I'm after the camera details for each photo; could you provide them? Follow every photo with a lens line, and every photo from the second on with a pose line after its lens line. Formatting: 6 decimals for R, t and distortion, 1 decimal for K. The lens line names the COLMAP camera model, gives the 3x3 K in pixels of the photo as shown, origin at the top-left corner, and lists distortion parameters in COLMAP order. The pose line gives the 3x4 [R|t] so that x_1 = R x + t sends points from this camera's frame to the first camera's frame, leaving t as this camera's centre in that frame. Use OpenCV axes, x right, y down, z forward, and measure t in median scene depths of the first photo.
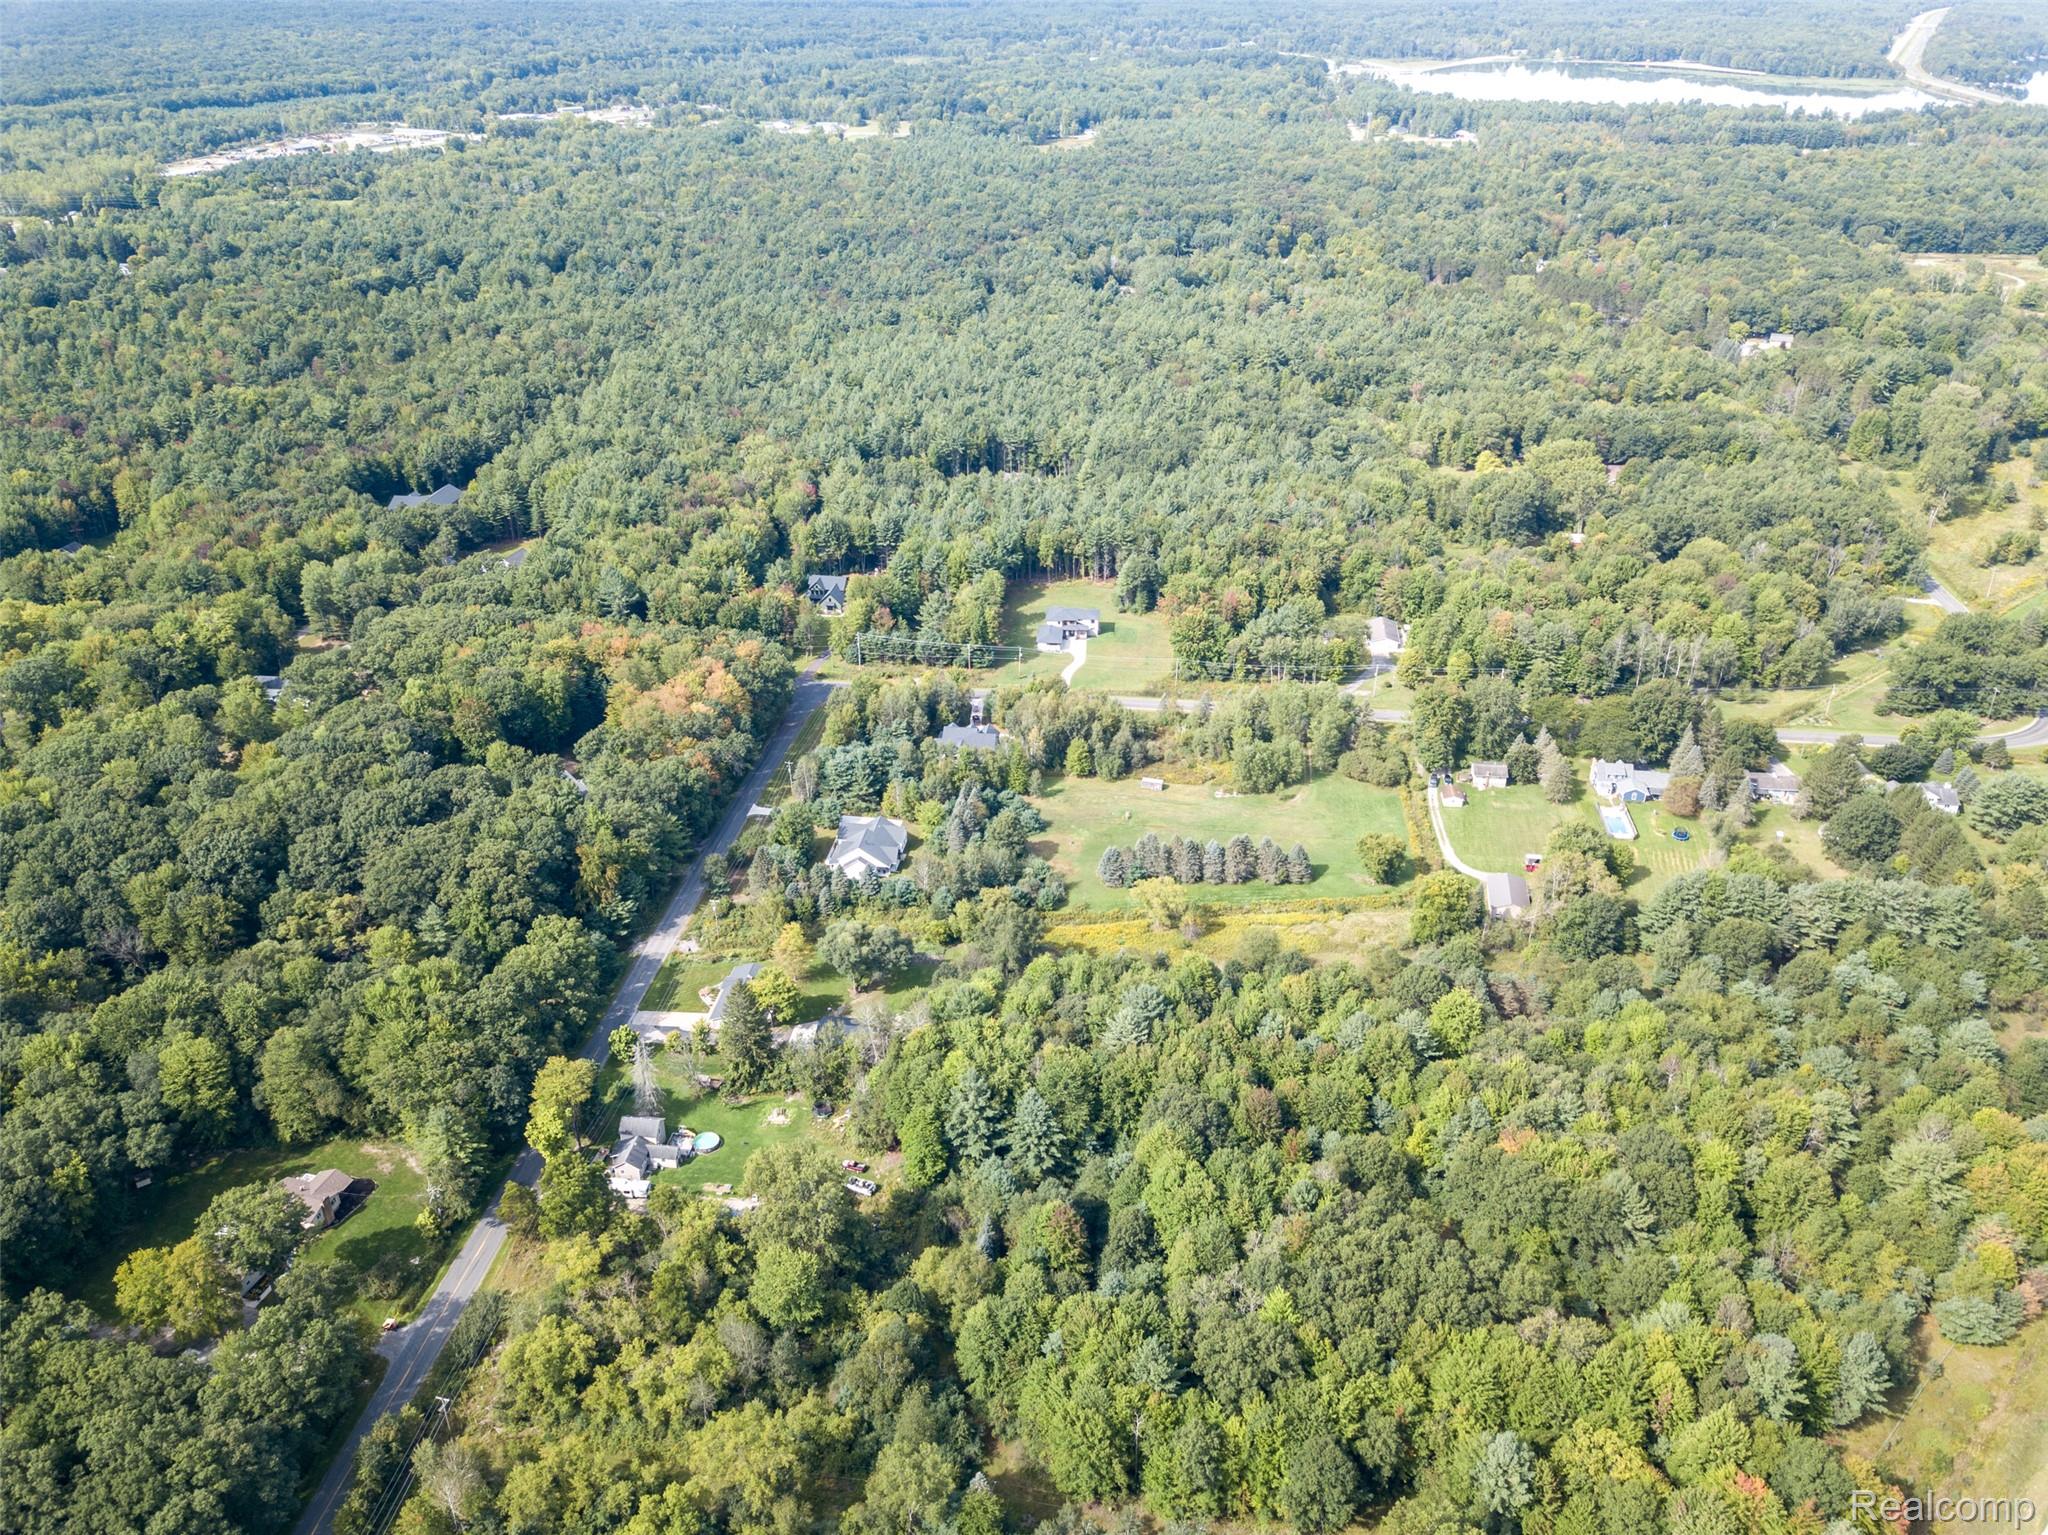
lens RADIAL K [[1580.9, 0, 1030.7], [0, 1580.9, 742.9], [0, 0, 1]] dist [0.025805, 0.011683]
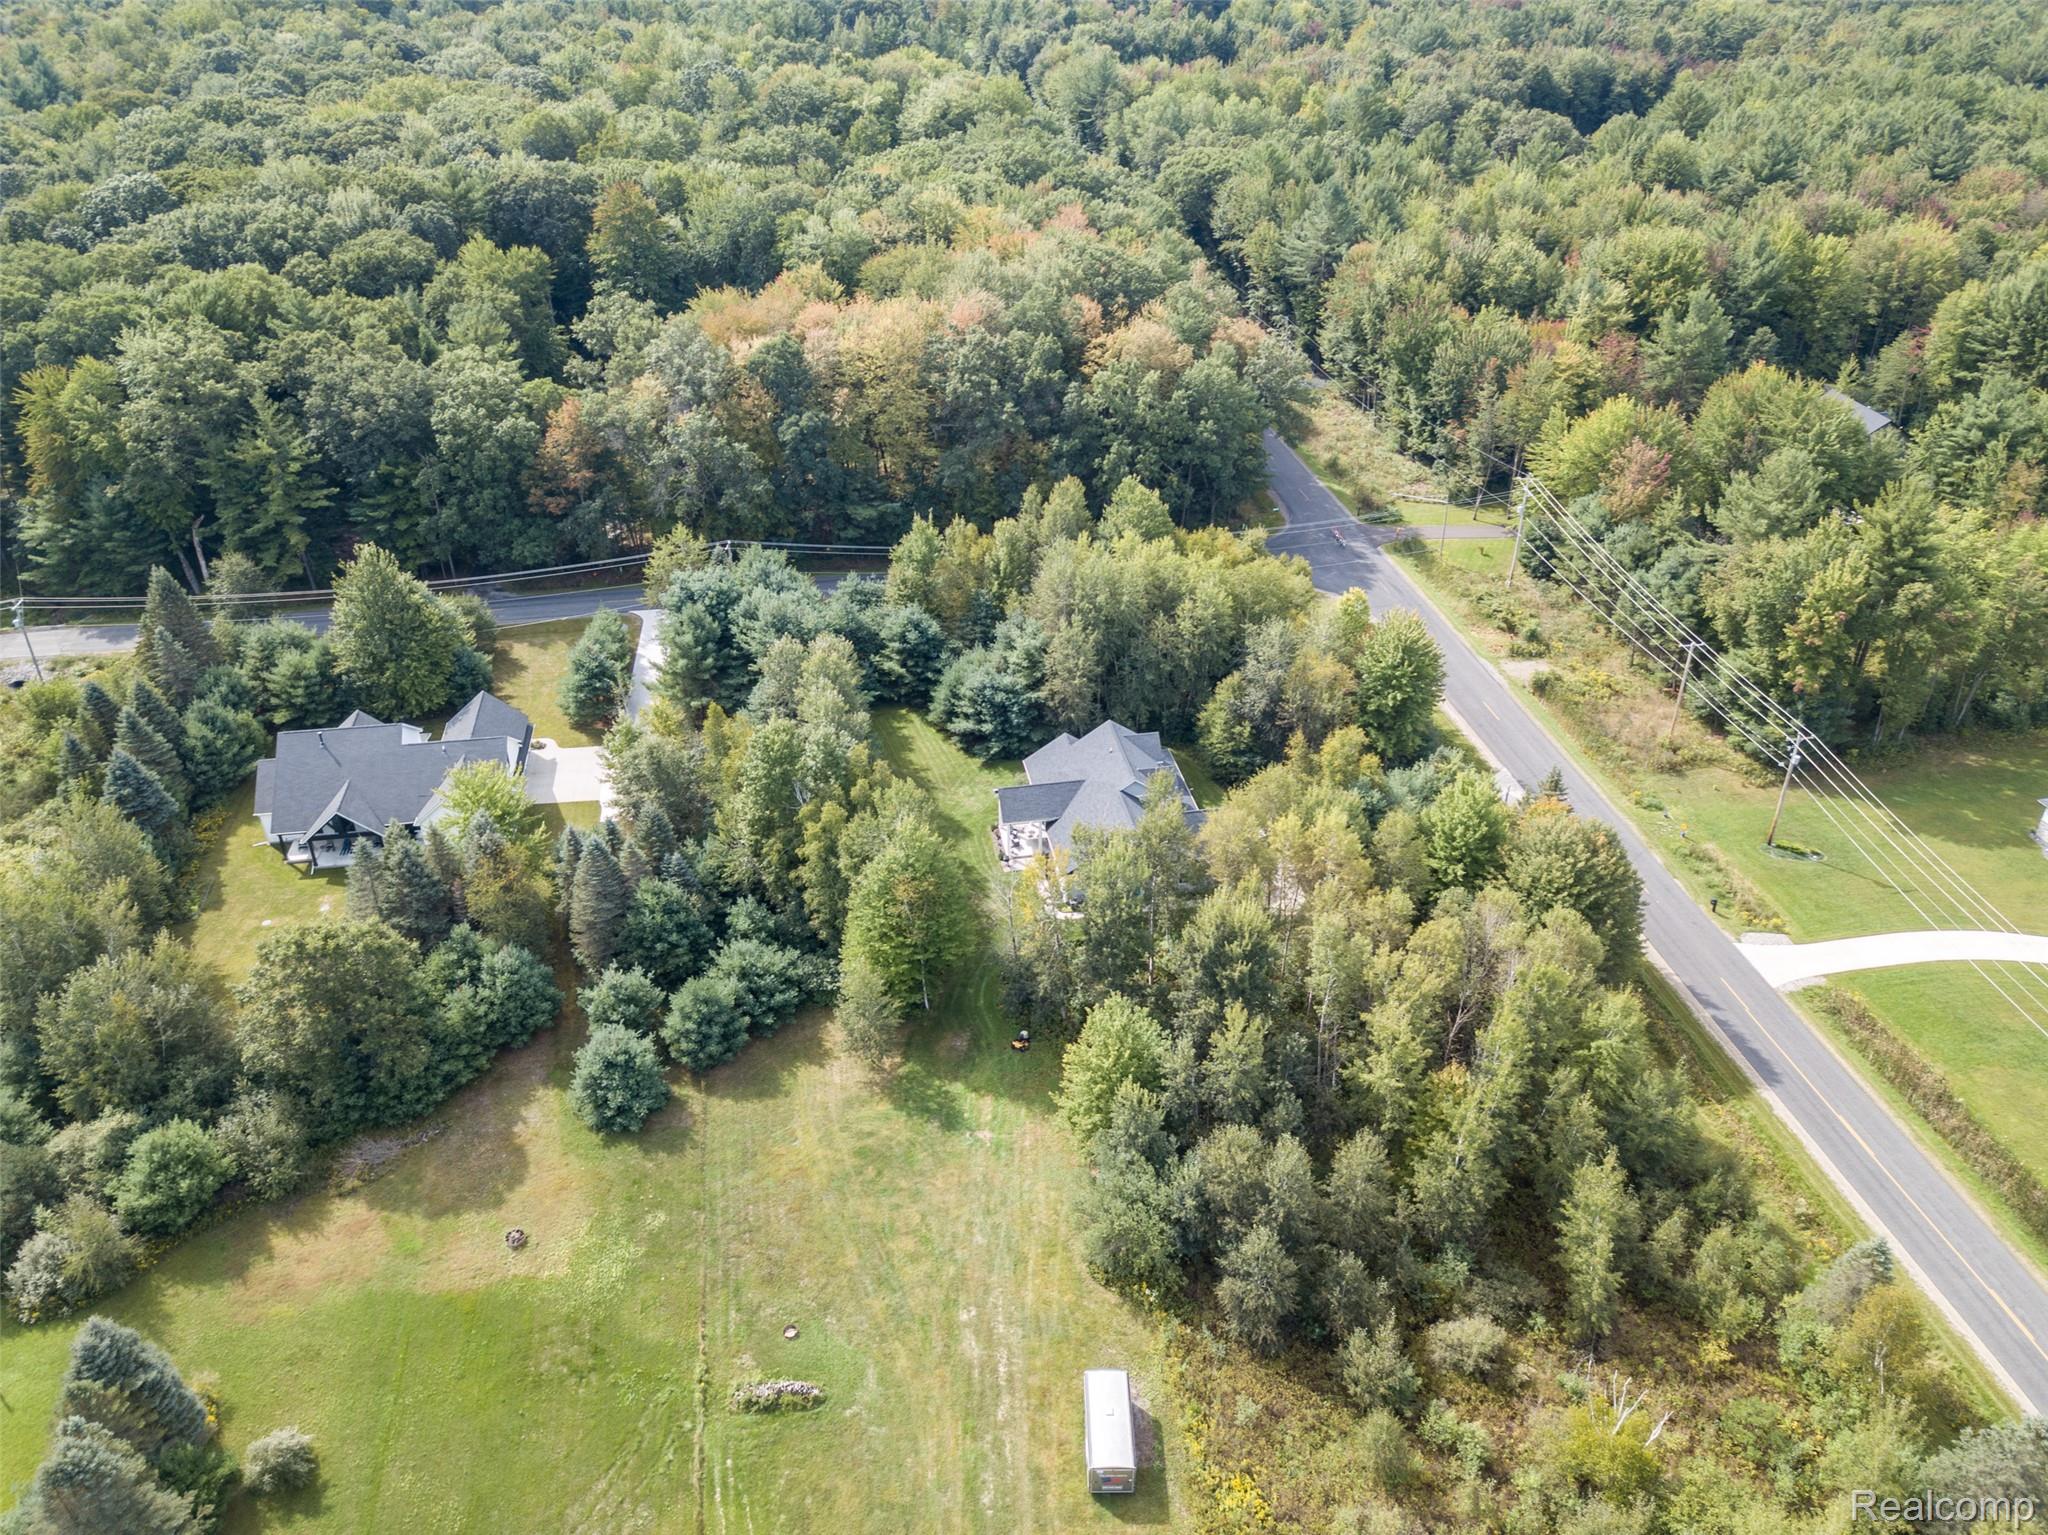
lens RADIAL K [[1580.9, 0, 1030.7], [0, 1580.9, 742.9], [0, 0, 1]] dist [0.025805, 0.011683]
pose [[0.285409, 0.484716, -0.826796, 0.187755], [-0.438581, 0.833106, 0.337018, -0.100446], [0.852167, 0.266429, 0.450363, 0.862431]]
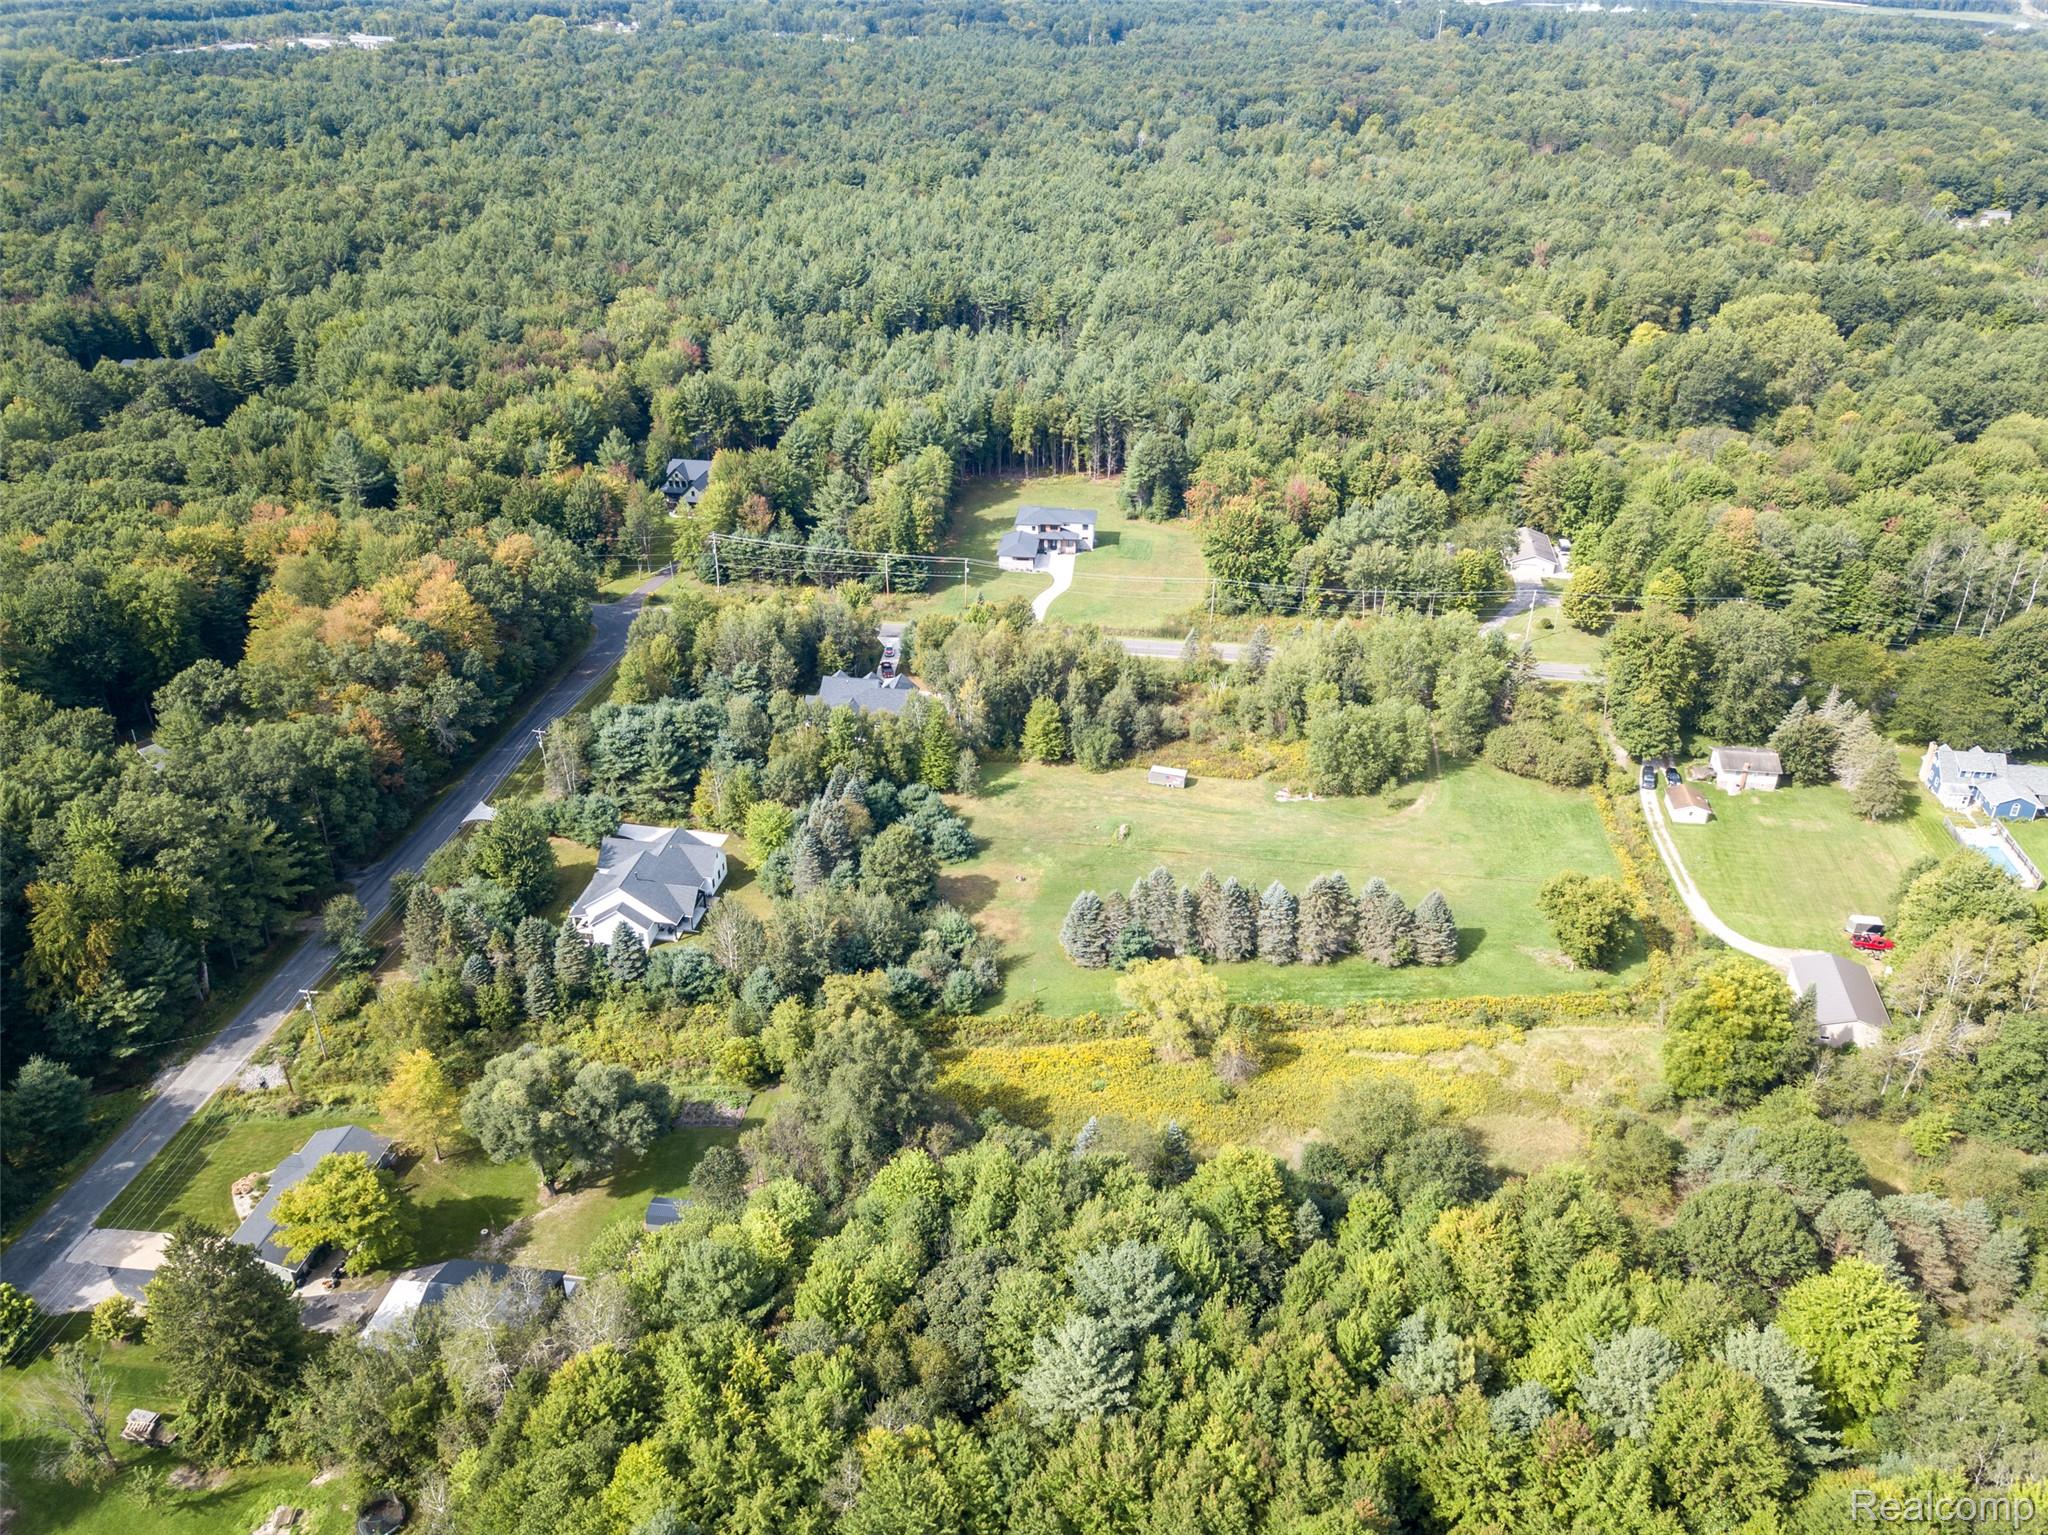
lens RADIAL K [[1563.8, 0, 1024.0], [0, 1563.8, 767.5], [0, 0, 1]] dist [0.002810, 0.005412]
pose [[0.999584, 0.014062, -0.025184, 0.037146], [-0.013485, 0.999646, 0.022928, 0.009774], [0.025497, -0.022579, 0.999420, 0.410340]]
